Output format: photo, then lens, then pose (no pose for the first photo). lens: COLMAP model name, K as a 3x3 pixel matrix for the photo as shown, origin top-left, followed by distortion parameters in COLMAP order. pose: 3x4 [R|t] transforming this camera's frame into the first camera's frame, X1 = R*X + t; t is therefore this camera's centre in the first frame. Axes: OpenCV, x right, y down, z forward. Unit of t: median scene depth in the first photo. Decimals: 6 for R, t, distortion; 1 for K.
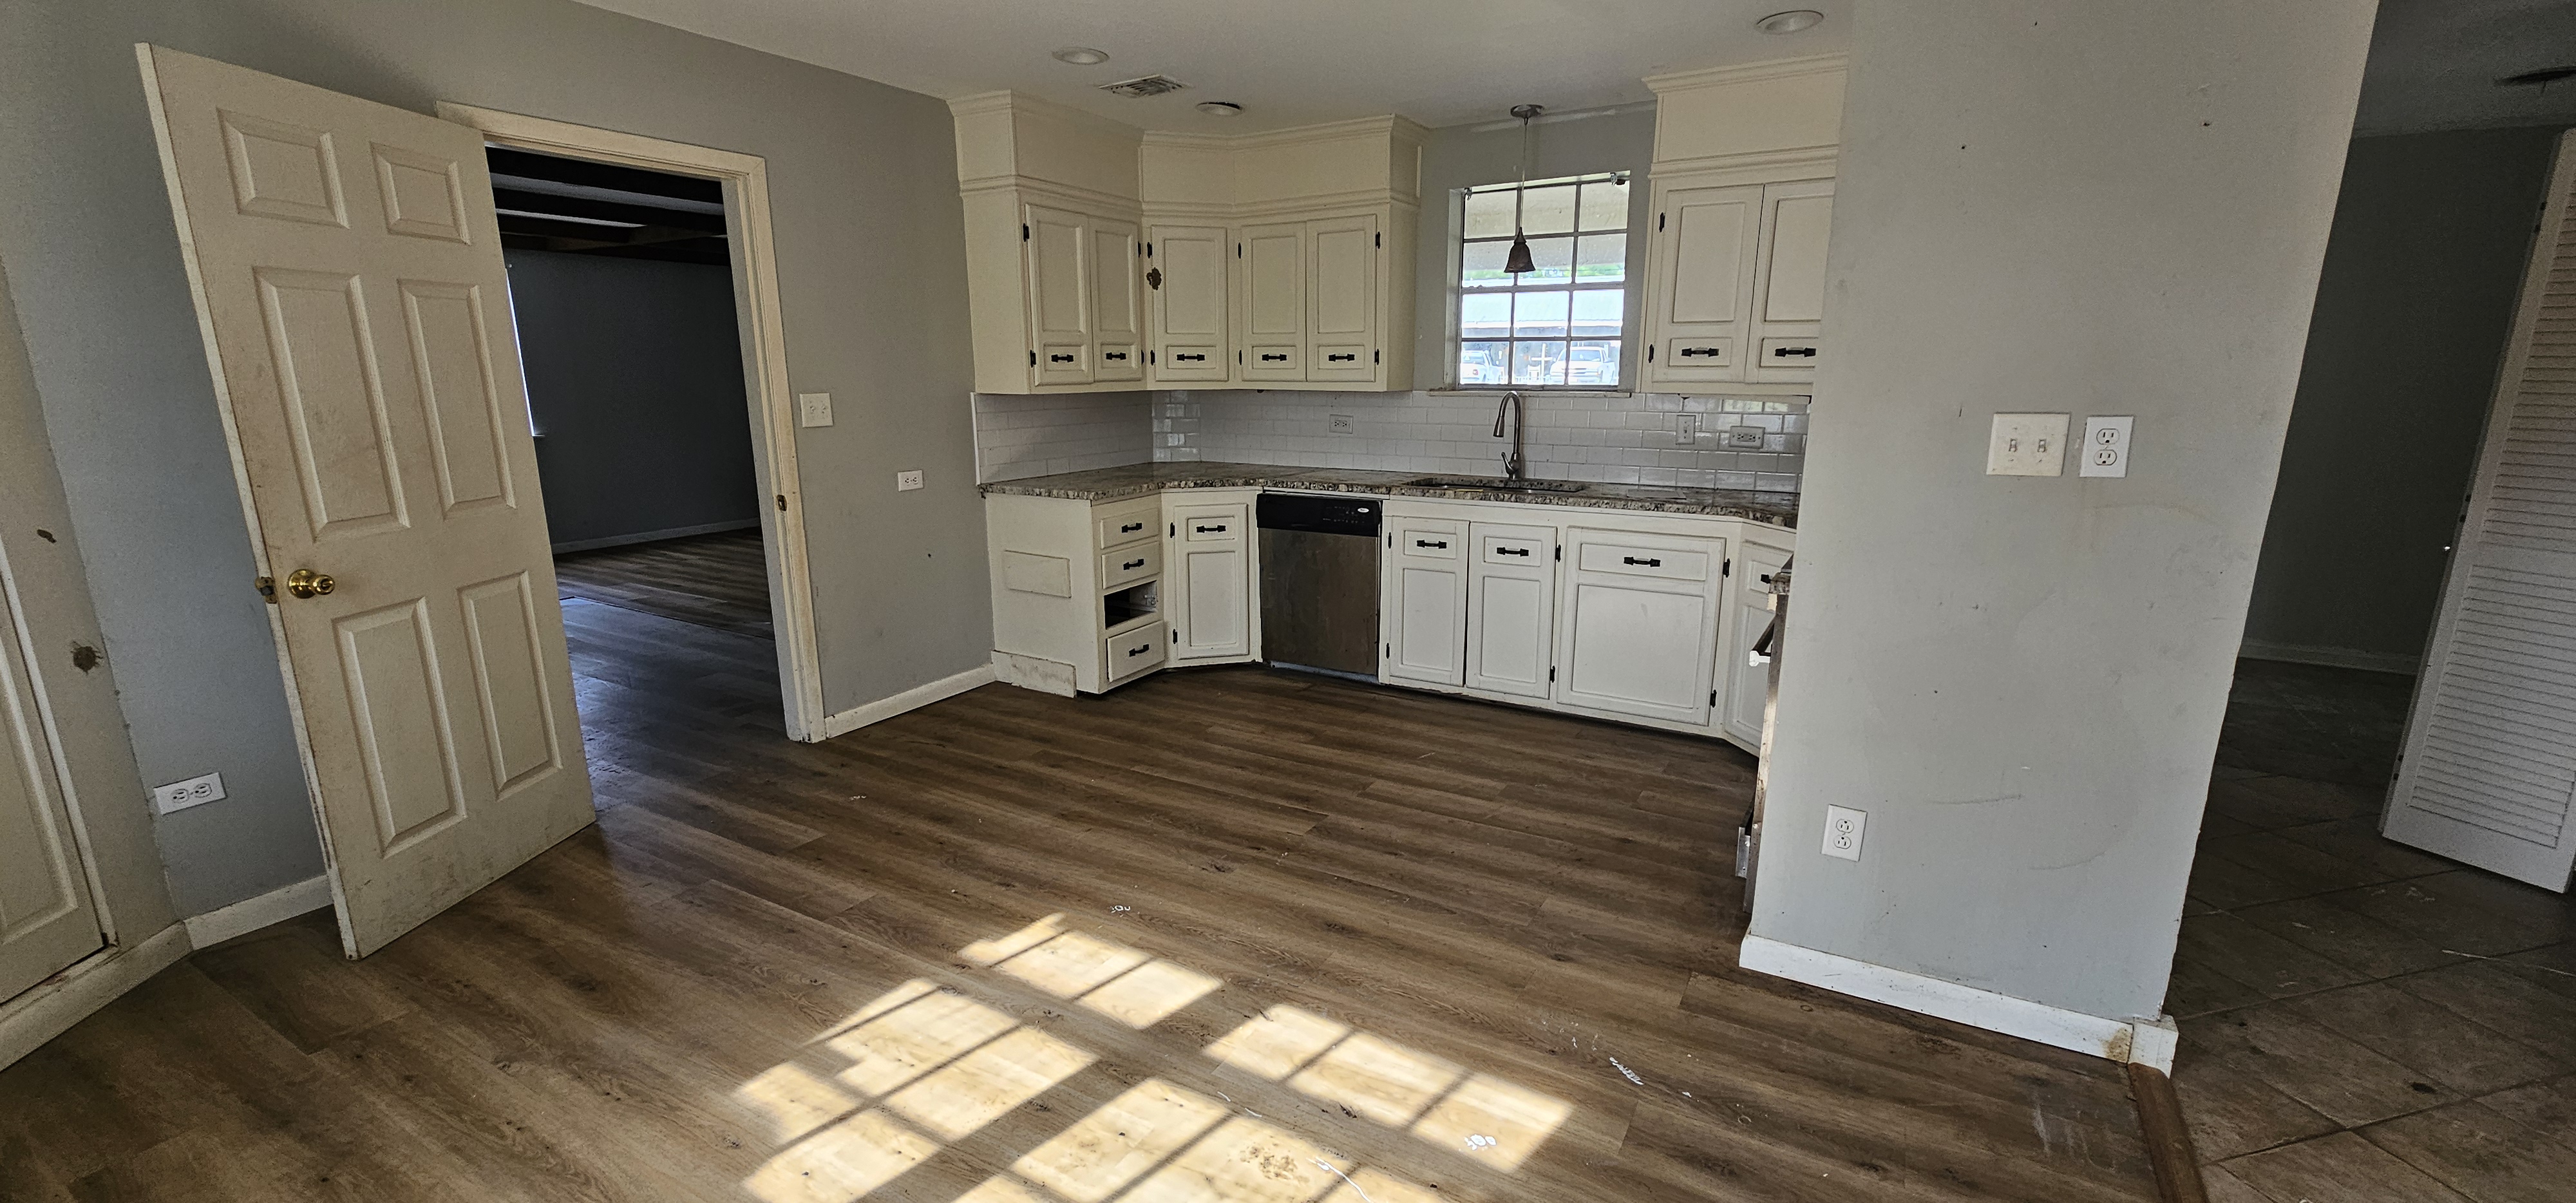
lens RADIAL K [[1049.8, 0, 1288.0], [0, 1049.8, 601.5], [0, 0, 1]] dist [-0.000345, -0.000197]
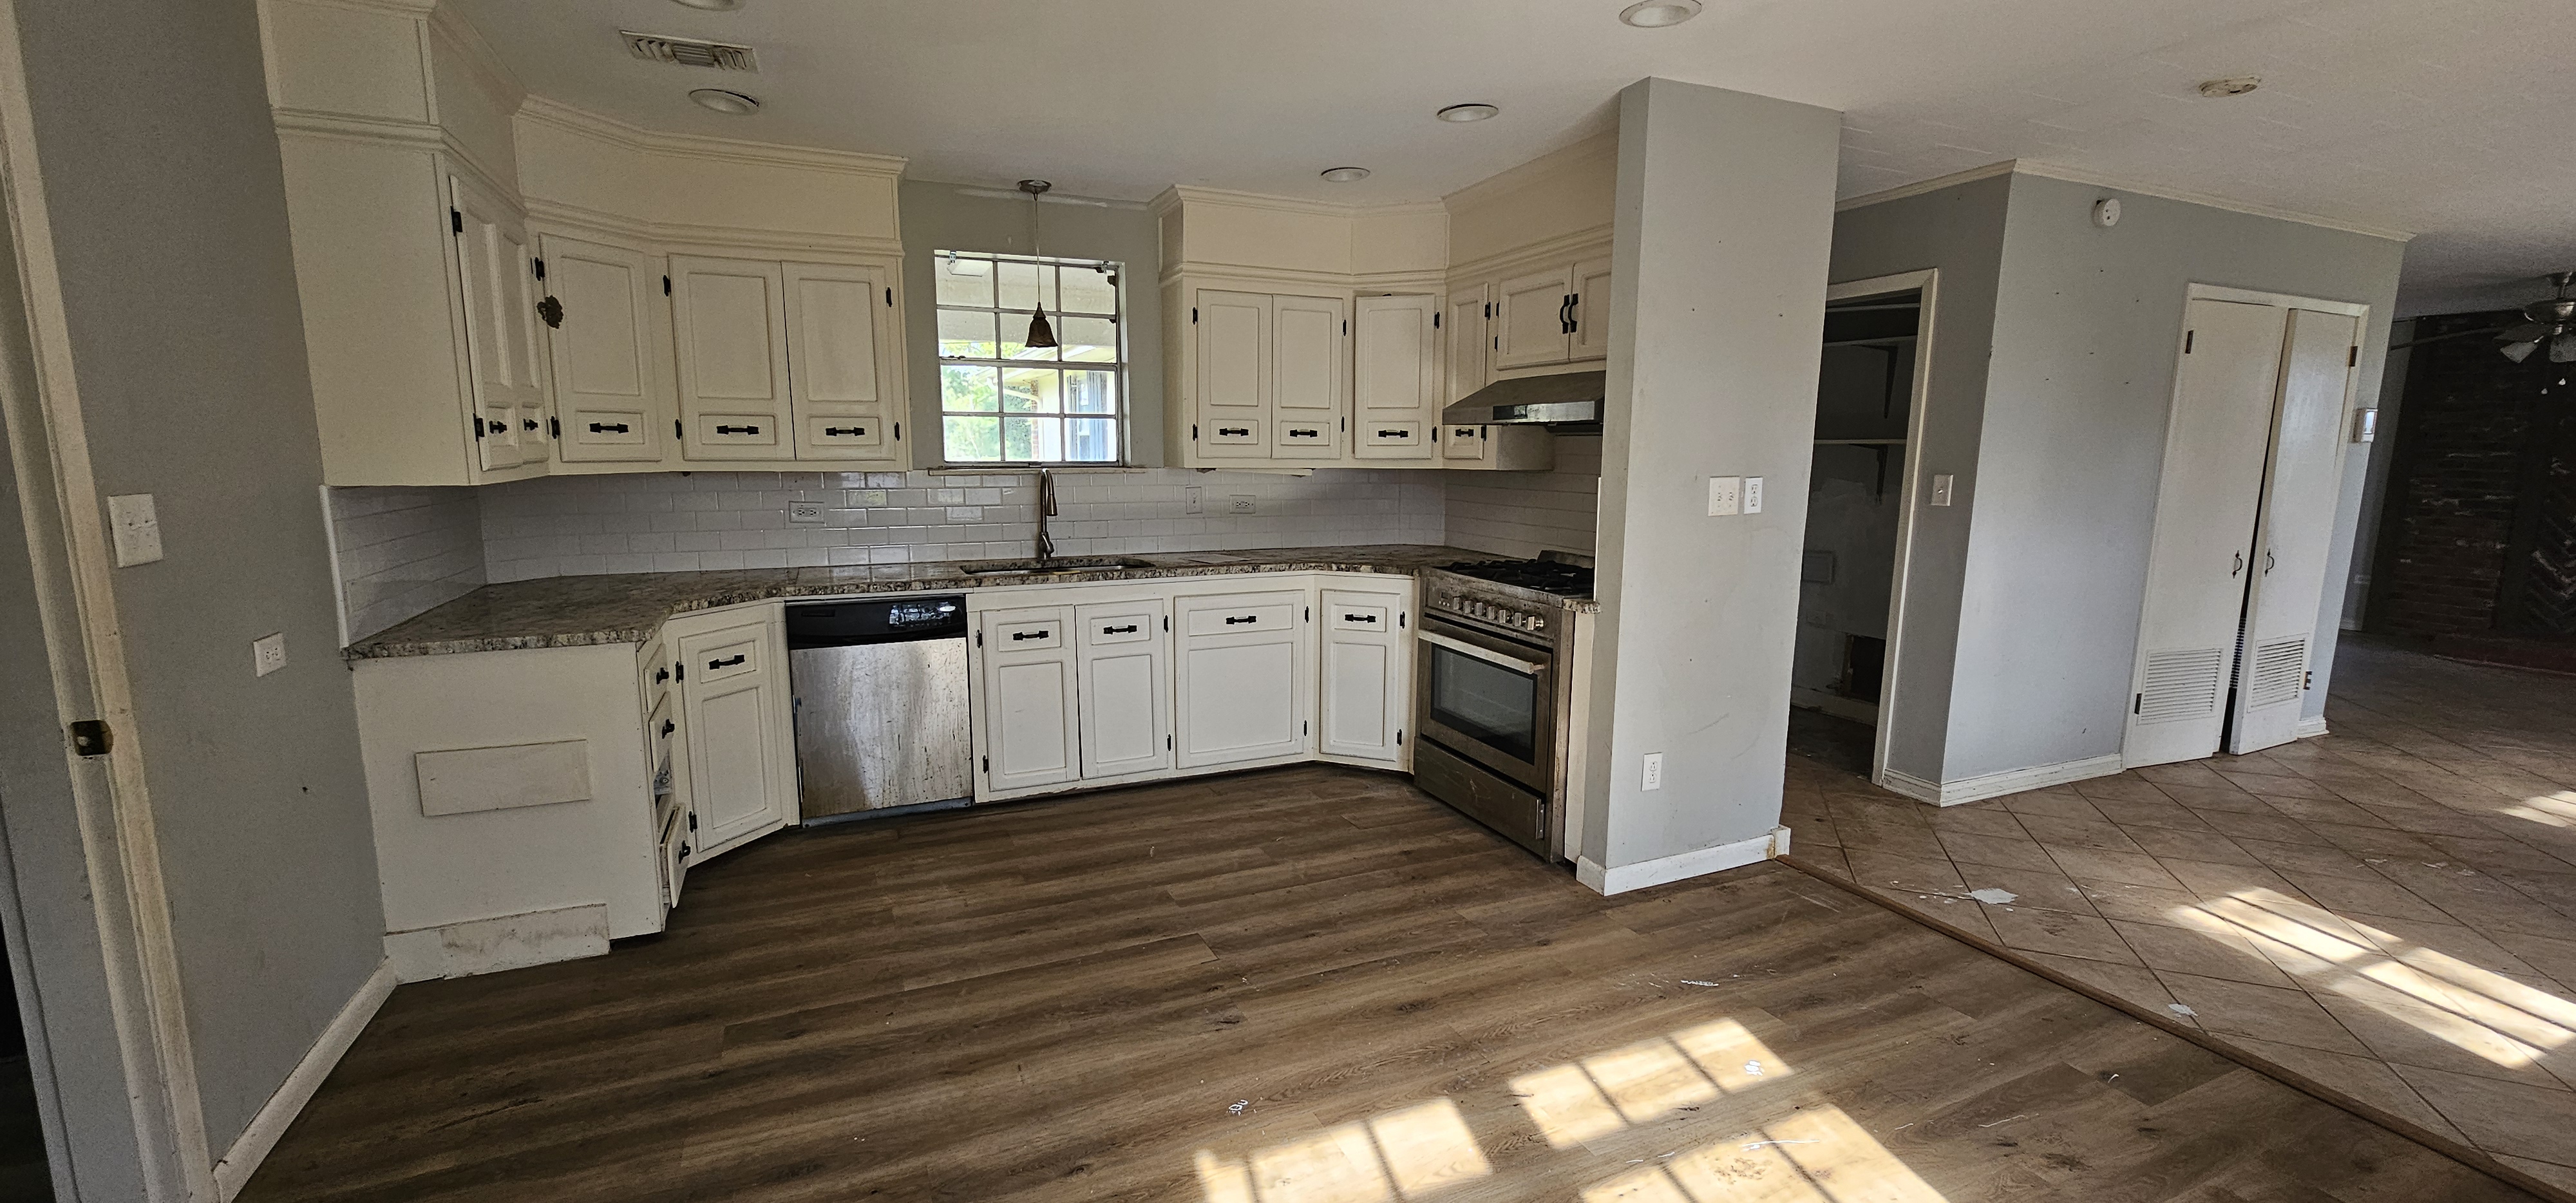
lens RADIAL K [[1041.5, 0, 1296.2], [0, 1041.5, 607.8], [0, 0, 1]] dist [-0.000422, 0.000096]
pose [[0.584680, -0.121244, 0.802153, -0.510193], [0.171044, 0.984966, 0.024205, -0.068331], [-0.793028, 0.123051, 0.596628, 0.306742]]
